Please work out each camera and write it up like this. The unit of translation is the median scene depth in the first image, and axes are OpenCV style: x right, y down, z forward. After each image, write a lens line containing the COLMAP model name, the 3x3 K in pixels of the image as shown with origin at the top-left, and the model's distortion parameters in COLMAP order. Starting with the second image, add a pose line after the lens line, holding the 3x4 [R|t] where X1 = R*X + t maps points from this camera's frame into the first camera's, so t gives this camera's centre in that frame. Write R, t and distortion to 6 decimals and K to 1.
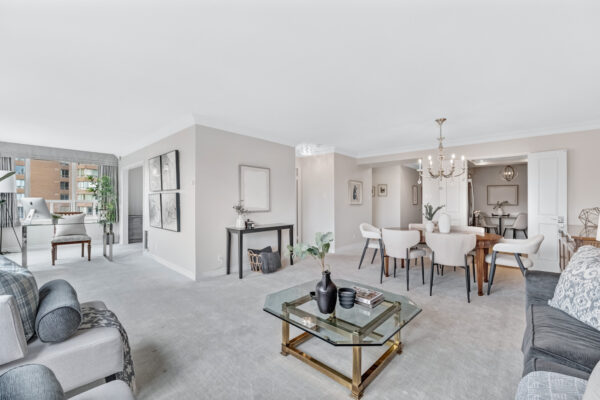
lens RADIAL K [[248.0, 0, 293.0], [0, 248.0, 204.4], [0, 0, 1]] dist [-0.002169, -0.000030]
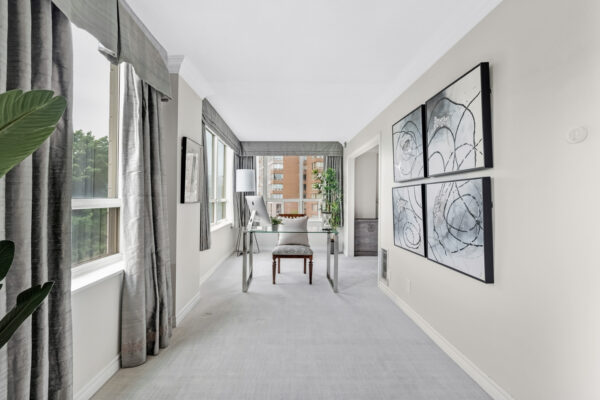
lens RADIAL K [[248.0, 0, 293.0], [0, 248.0, 204.4], [0, 0, 1]] dist [-0.002169, -0.000030]
pose [[0.698842, 0.009672, -0.715211, -0.321121], [-0.003453, 0.999943, 0.010148, -0.007180], [0.715268, -0.004623, 0.698835, 0.426329]]
